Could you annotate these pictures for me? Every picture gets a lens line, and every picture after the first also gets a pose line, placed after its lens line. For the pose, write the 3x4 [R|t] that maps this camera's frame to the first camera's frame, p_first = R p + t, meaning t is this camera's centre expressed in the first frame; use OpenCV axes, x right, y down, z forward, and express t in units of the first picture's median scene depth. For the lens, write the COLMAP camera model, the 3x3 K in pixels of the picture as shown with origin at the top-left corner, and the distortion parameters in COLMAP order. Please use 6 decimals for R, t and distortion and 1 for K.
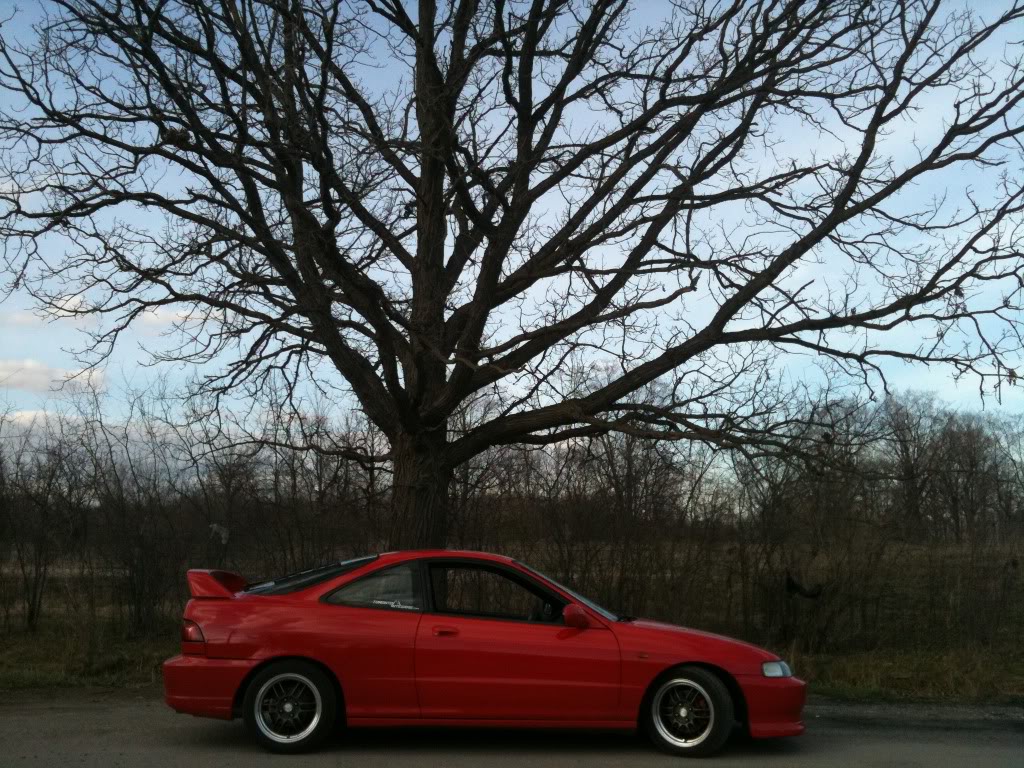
lens RADIAL K [[1065.7, 0, 515.2], [0, 1065.7, 379.4], [0, 0, 1]] dist [-0.020008, 0.000000]
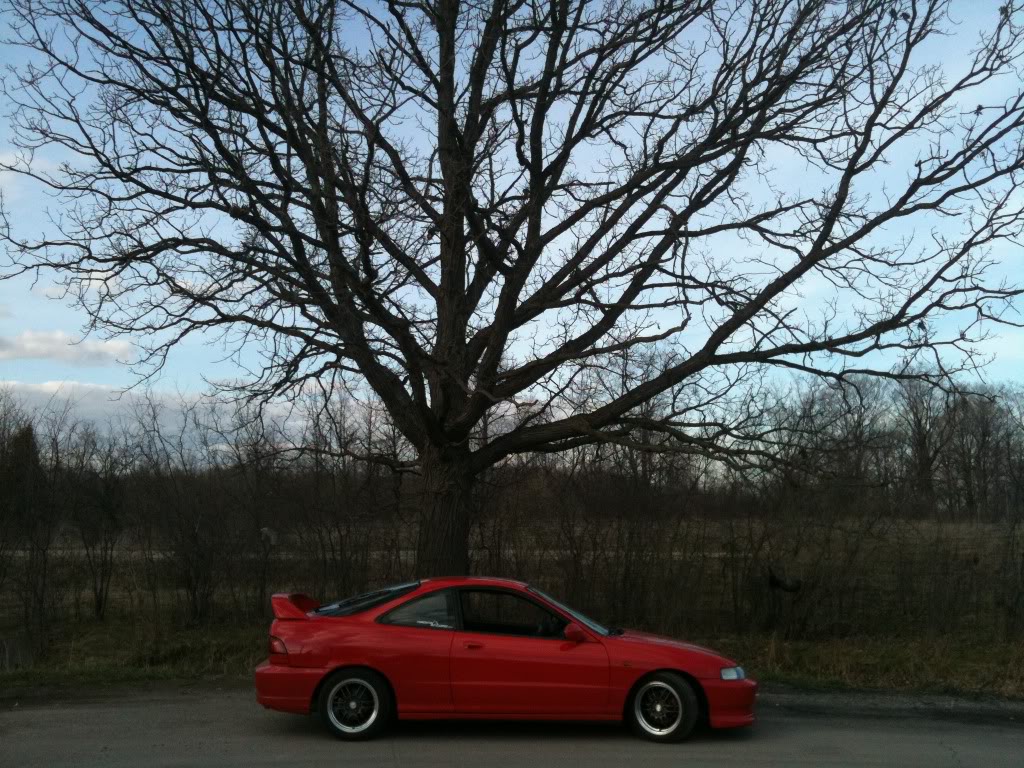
lens RADIAL K [[1065.7, 0, 509.9], [0, 1065.7, 388.4], [0, 0, 1]] dist [-0.020008, 0.000000]
pose [[0.999715, -0.007600, -0.022638, 0.004729], [0.008526, 0.999120, 0.041077, -0.057766], [0.022306, -0.041258, 0.998899, -0.123716]]
